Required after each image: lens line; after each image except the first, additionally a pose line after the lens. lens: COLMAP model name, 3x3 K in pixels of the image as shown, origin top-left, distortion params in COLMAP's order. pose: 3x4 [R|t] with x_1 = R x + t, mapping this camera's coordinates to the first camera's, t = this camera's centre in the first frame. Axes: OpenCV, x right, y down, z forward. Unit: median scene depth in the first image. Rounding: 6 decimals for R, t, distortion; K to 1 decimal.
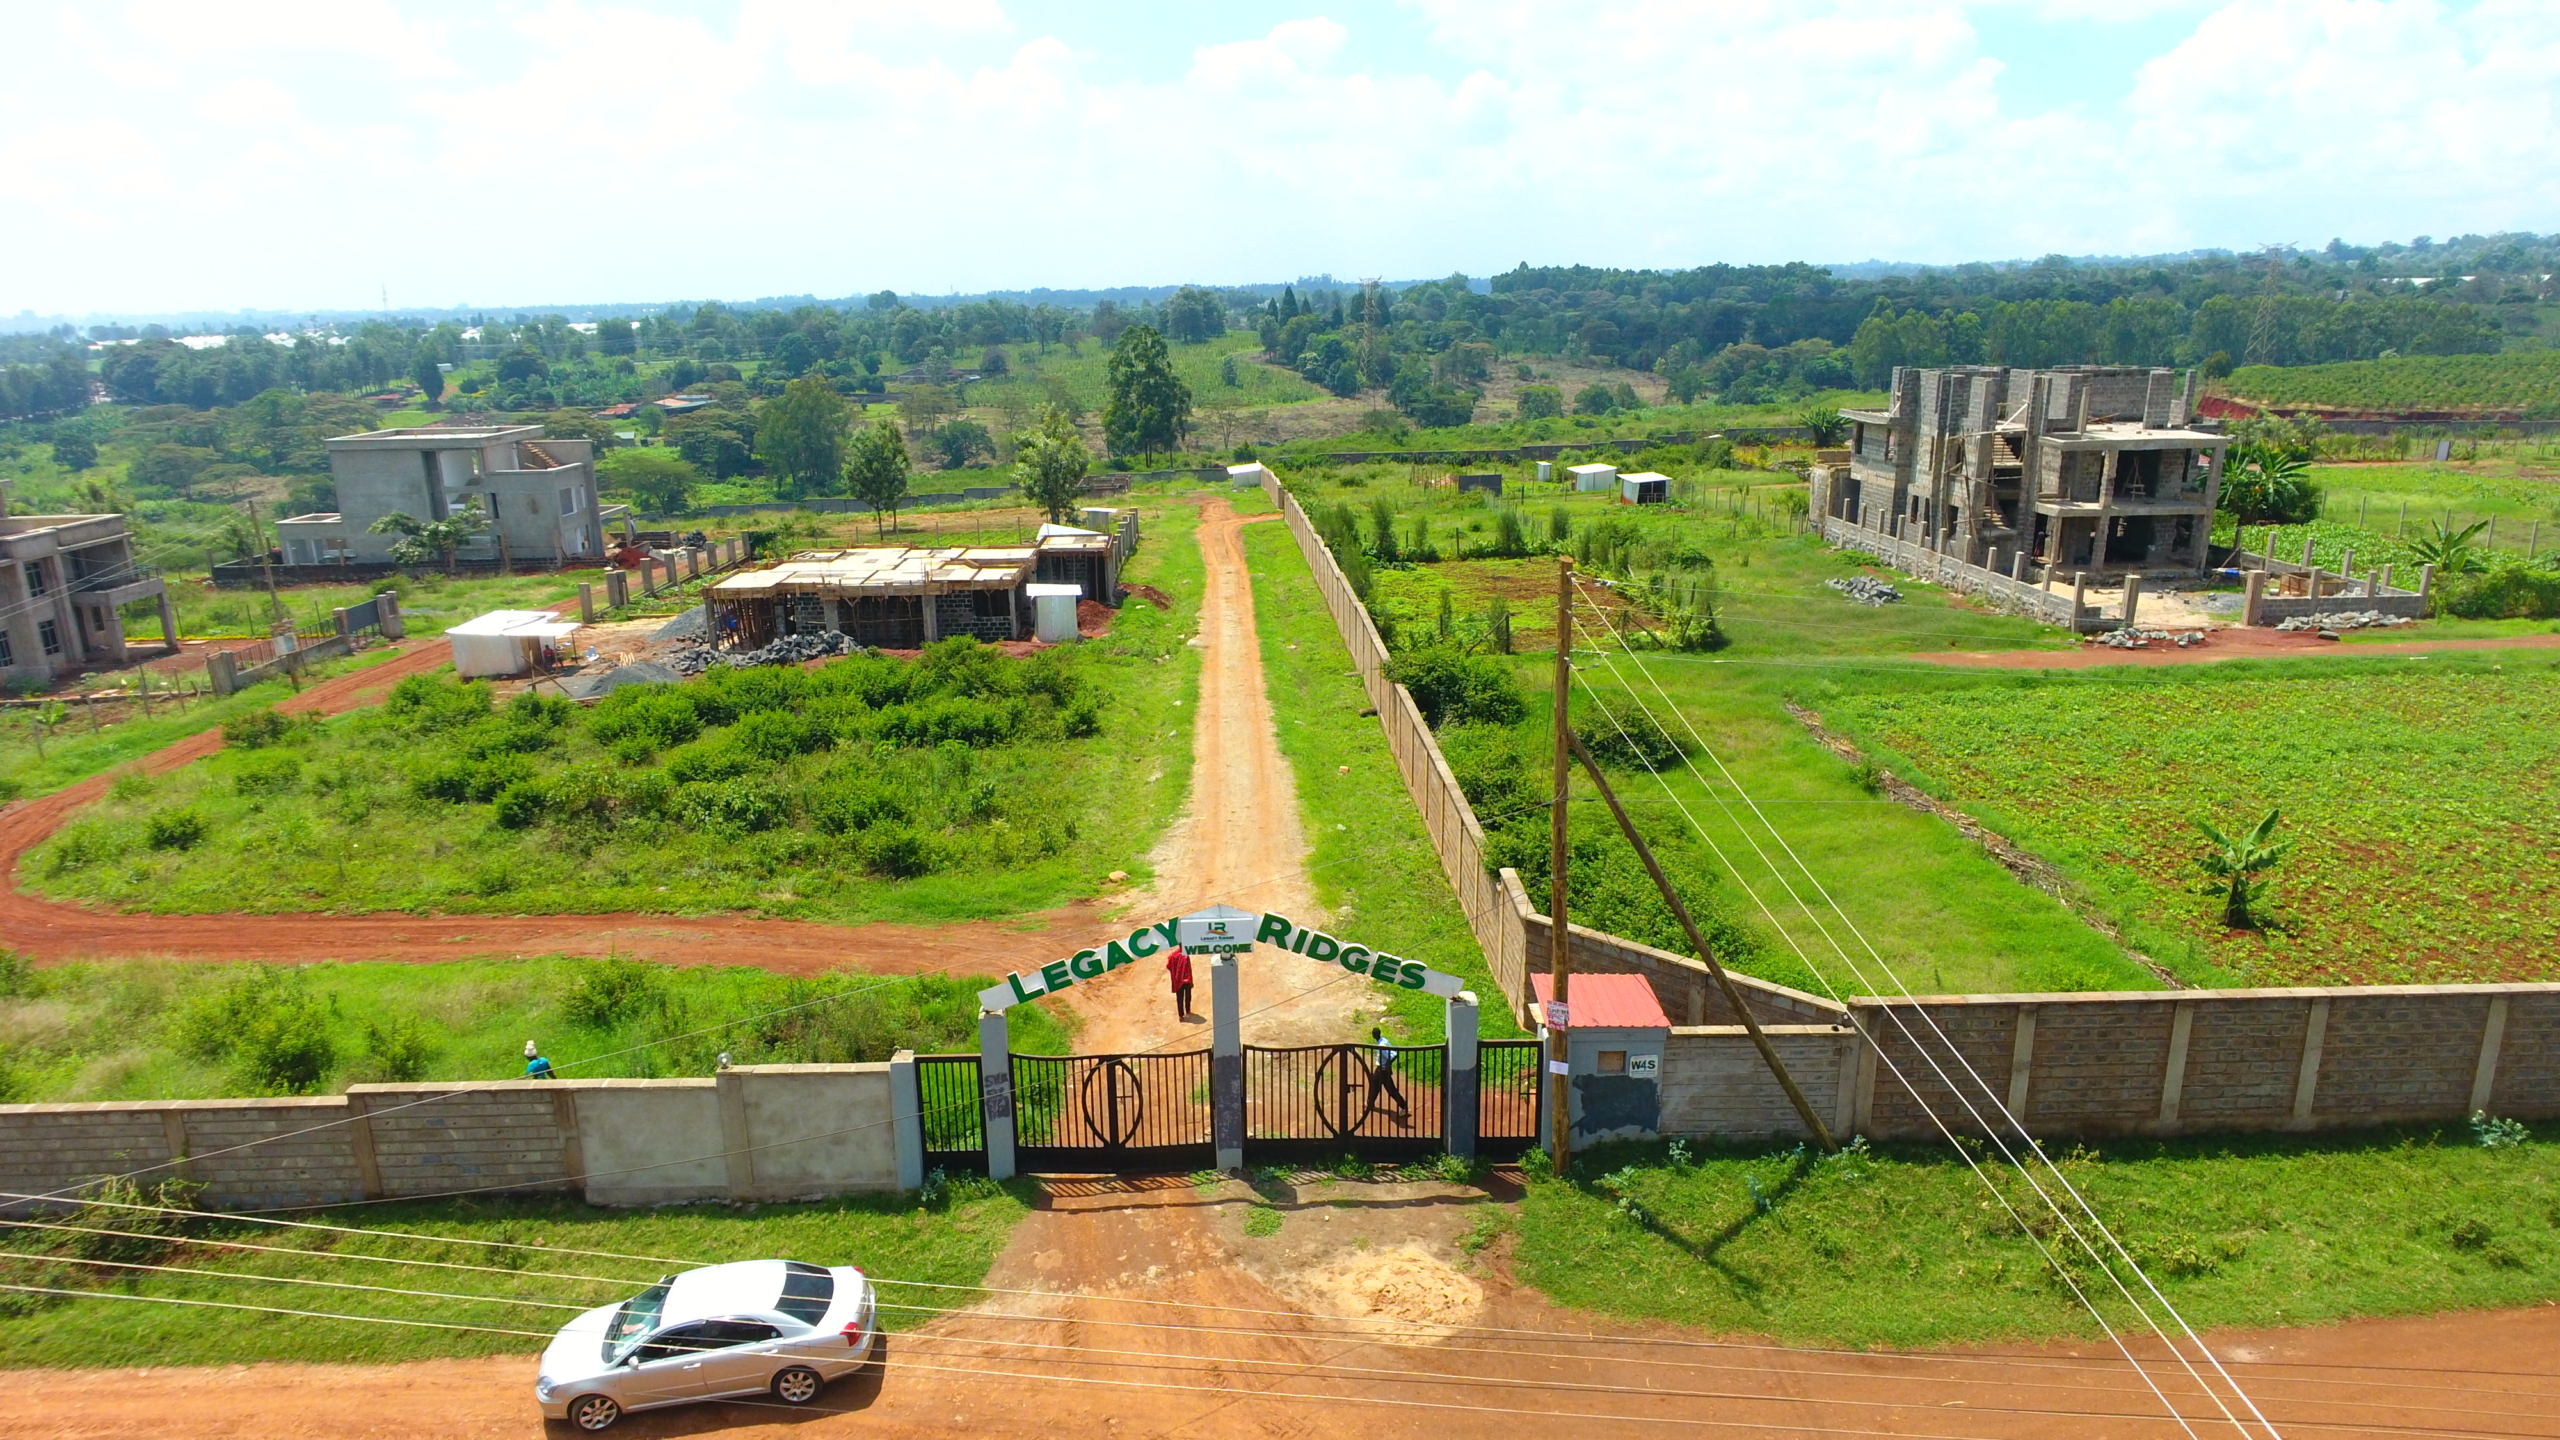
lens RADIAL K [[1470.4, 0, 1280.0], [0, 1470.4, 720.0], [0, 0, 1]] dist [-0.006539, -0.002434]
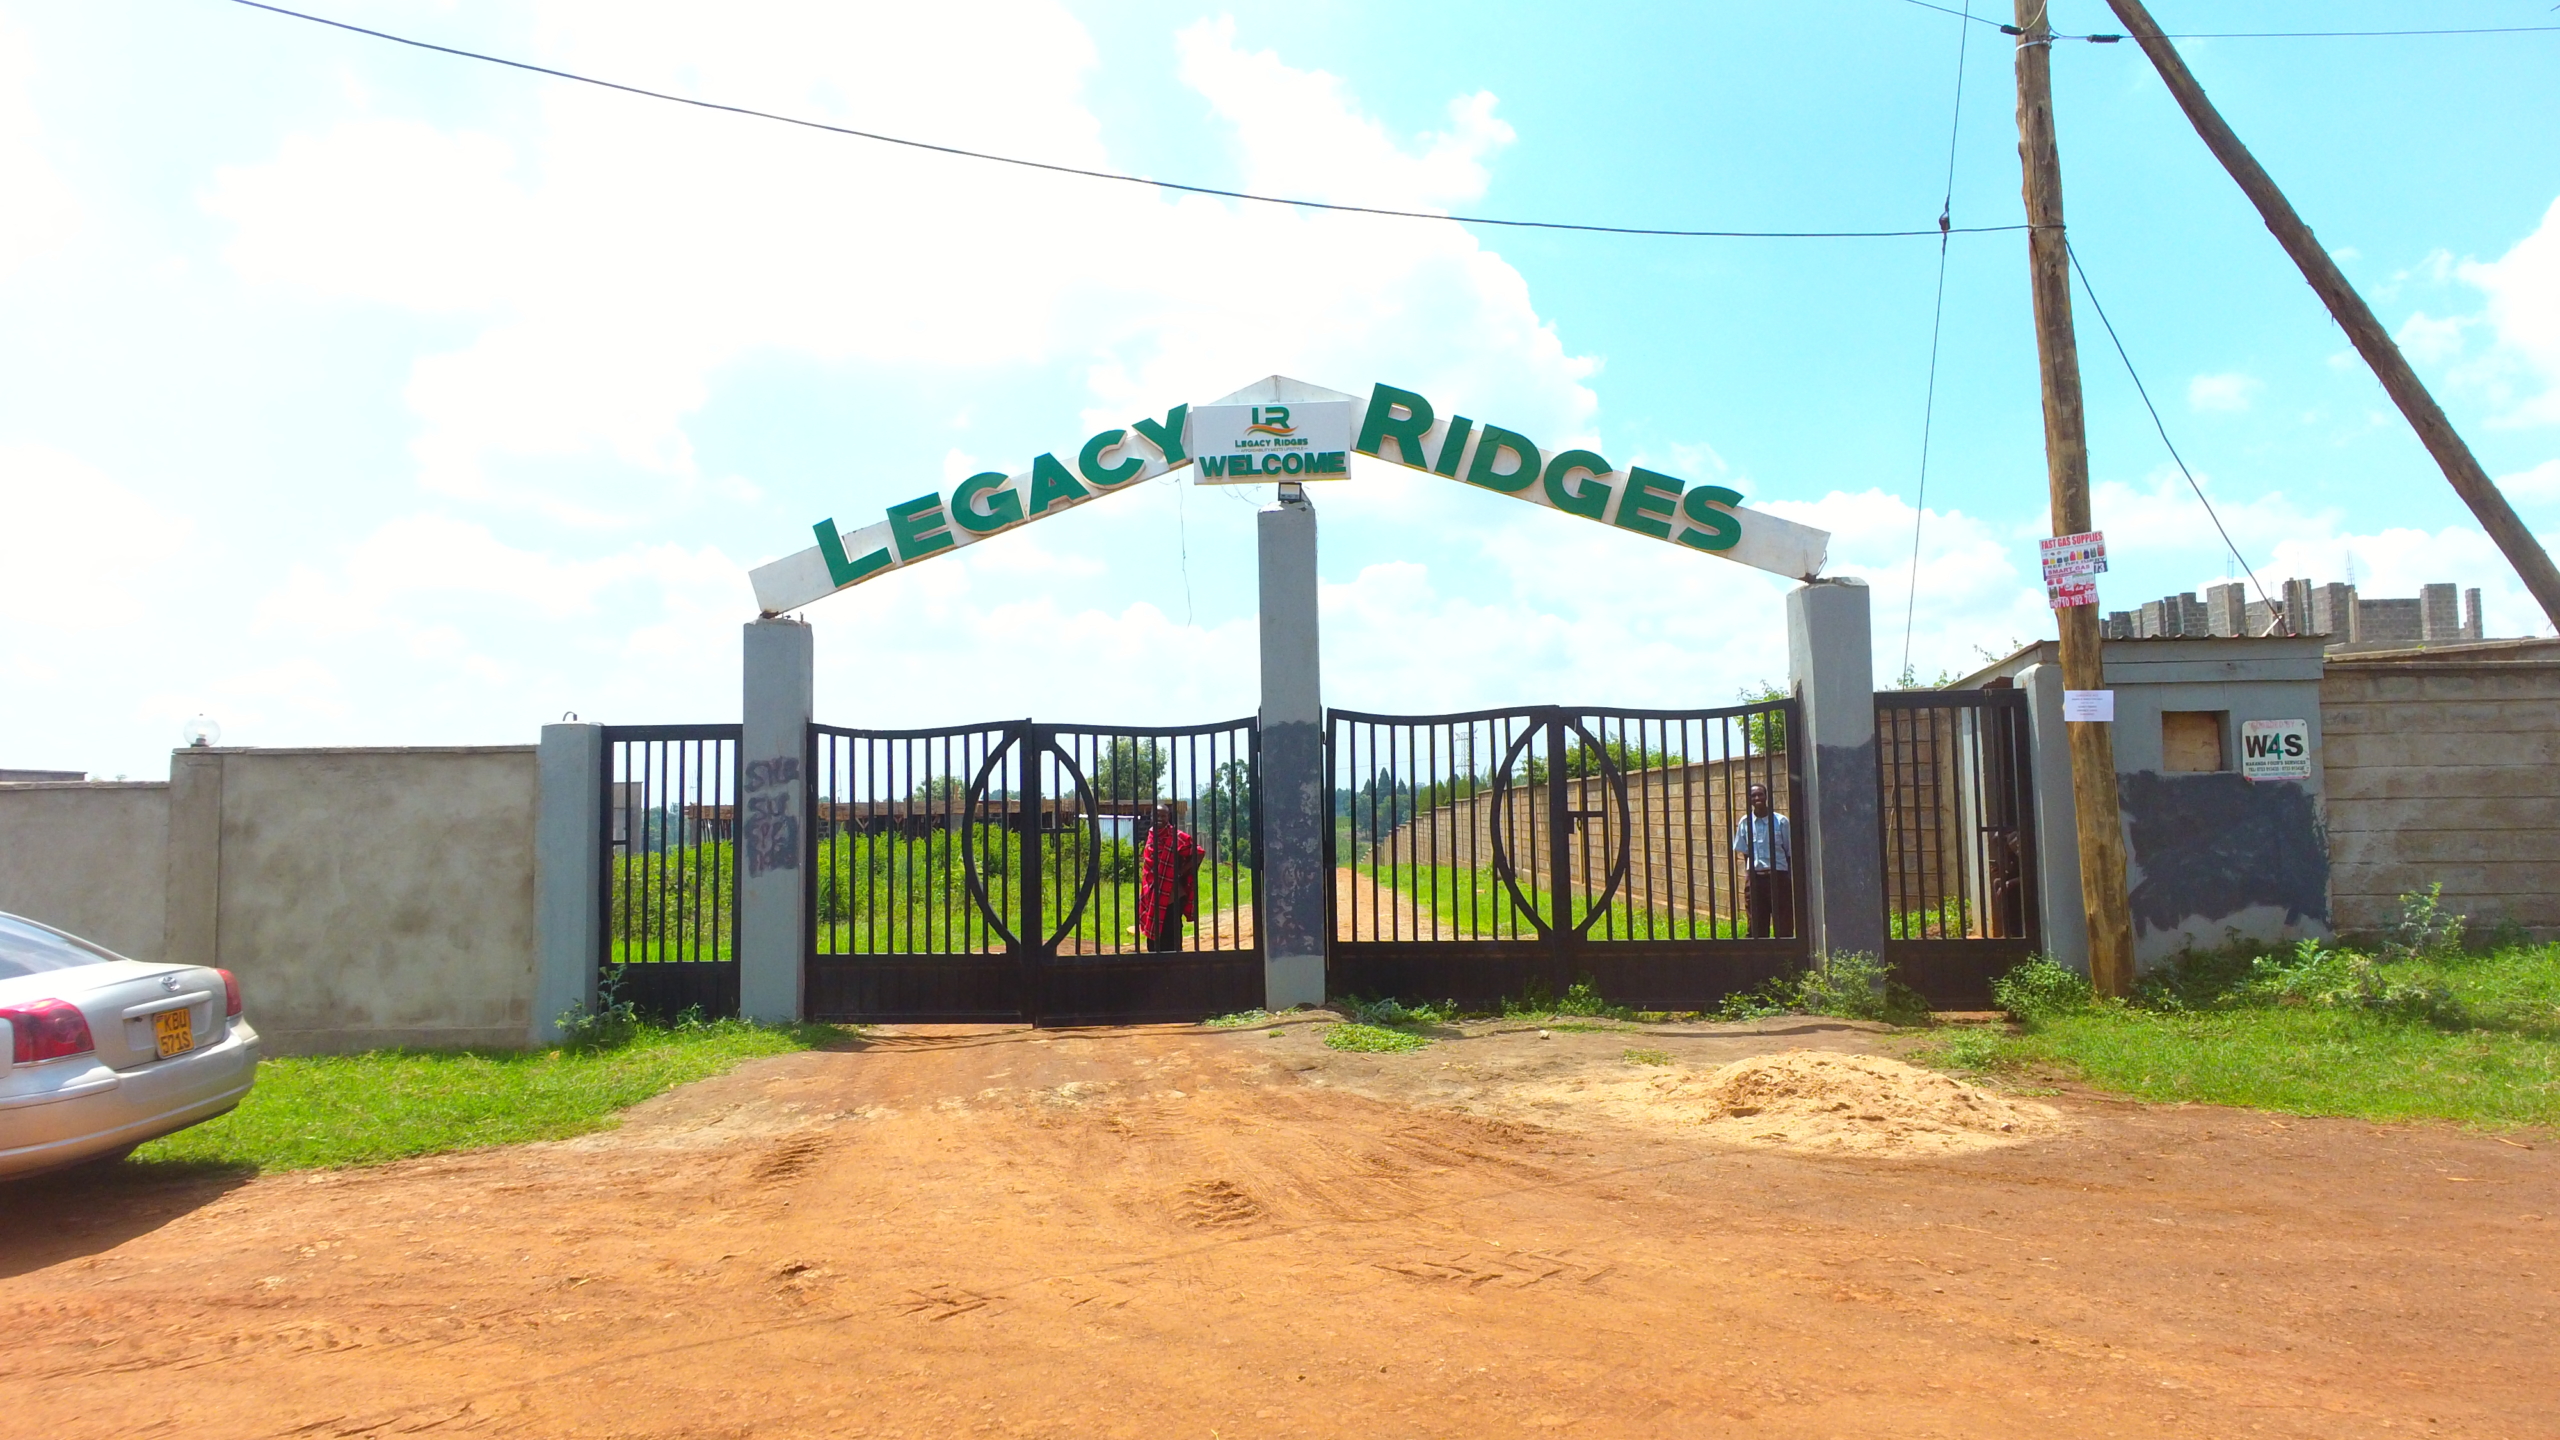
lens RADIAL K [[1470.4, 0, 1280.0], [0, 1470.4, 720.0], [0, 0, 1]] dist [-0.006539, -0.002434]
pose [[0.997725, -0.008658, -0.066851, -0.009955], [-0.013085, 0.947977, -0.318070, 0.368117], [0.066127, 0.318222, 0.945707, 0.583599]]
